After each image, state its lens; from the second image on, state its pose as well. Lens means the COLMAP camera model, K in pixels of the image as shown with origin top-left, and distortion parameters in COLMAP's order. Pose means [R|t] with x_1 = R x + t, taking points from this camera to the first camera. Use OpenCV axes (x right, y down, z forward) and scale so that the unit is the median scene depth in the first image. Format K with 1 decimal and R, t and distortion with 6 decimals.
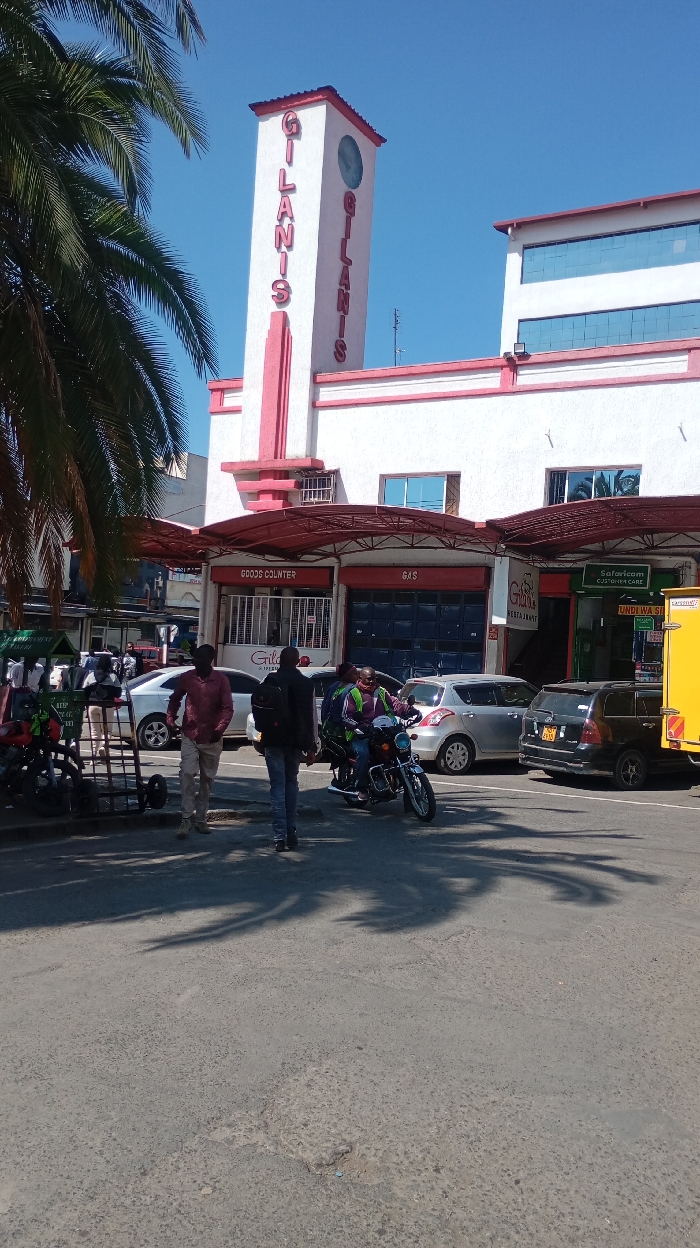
lens RADIAL K [[1049.5, 0, 350.0], [0, 1049.5, 624.0], [0, 0, 1]] dist [-0.007024, -0.002866]
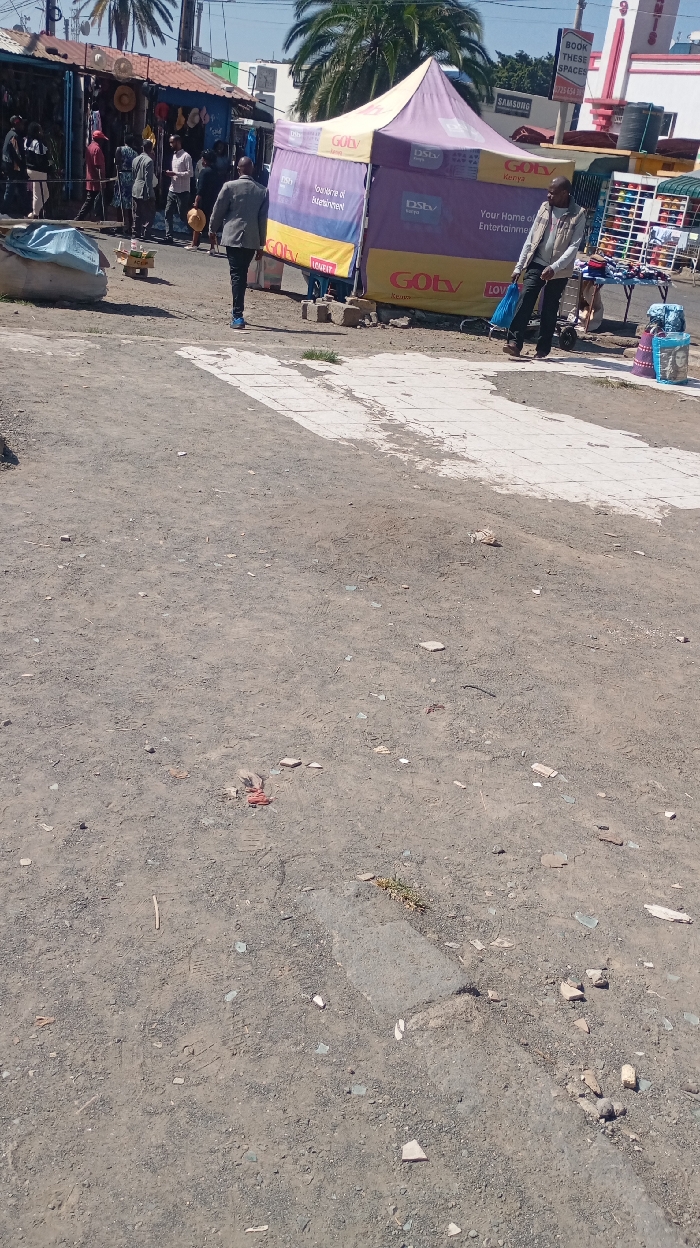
lens RADIAL K [[1034.5, 0, 350.0], [0, 1034.5, 624.0], [0, 0, 1]] dist [0.066967, -0.135170]
pose [[0.840369, 0.280994, -0.463490, 0.731727], [-0.074877, 0.907110, 0.414180, -0.029630], [0.536818, -0.313359, 0.783347, -1.183653]]
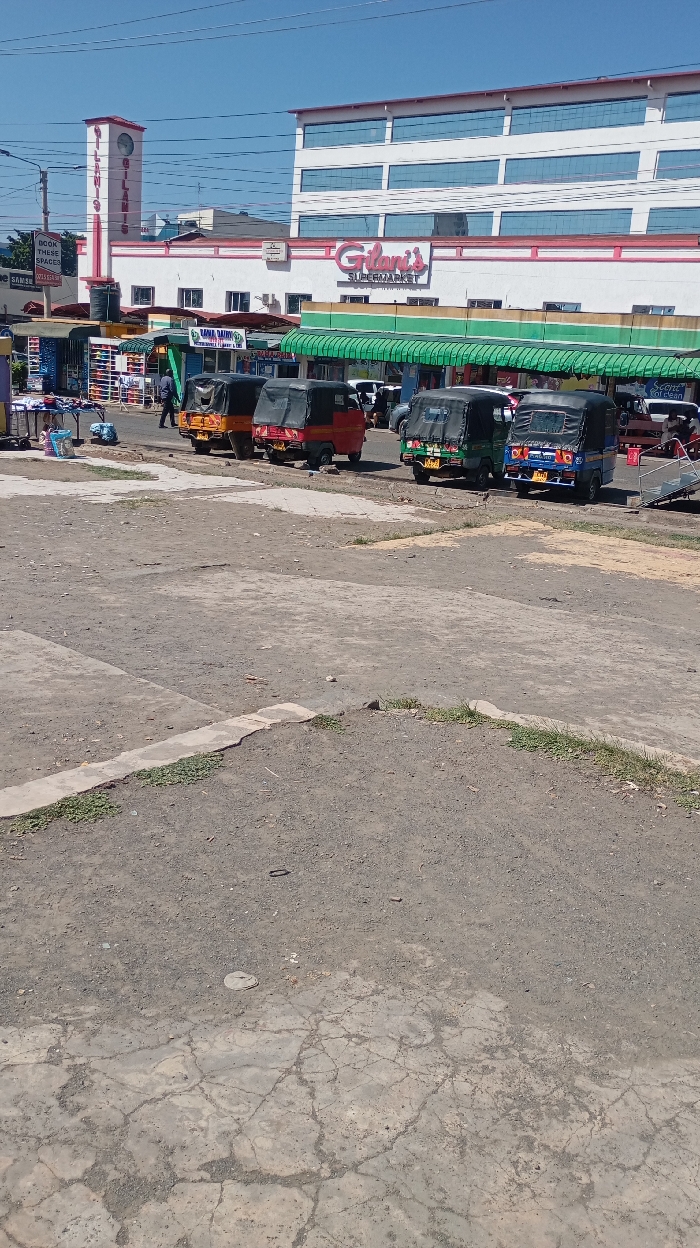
lens RADIAL K [[1034.5, 0, 350.0], [0, 1034.5, 624.0], [0, 0, 1]] dist [0.066967, -0.135170]
pose [[0.986057, 0.068659, -0.151582, 0.937236], [-0.025613, 0.962679, 0.269433, -0.043914], [0.164424, -0.261793, 0.951015, -1.452673]]
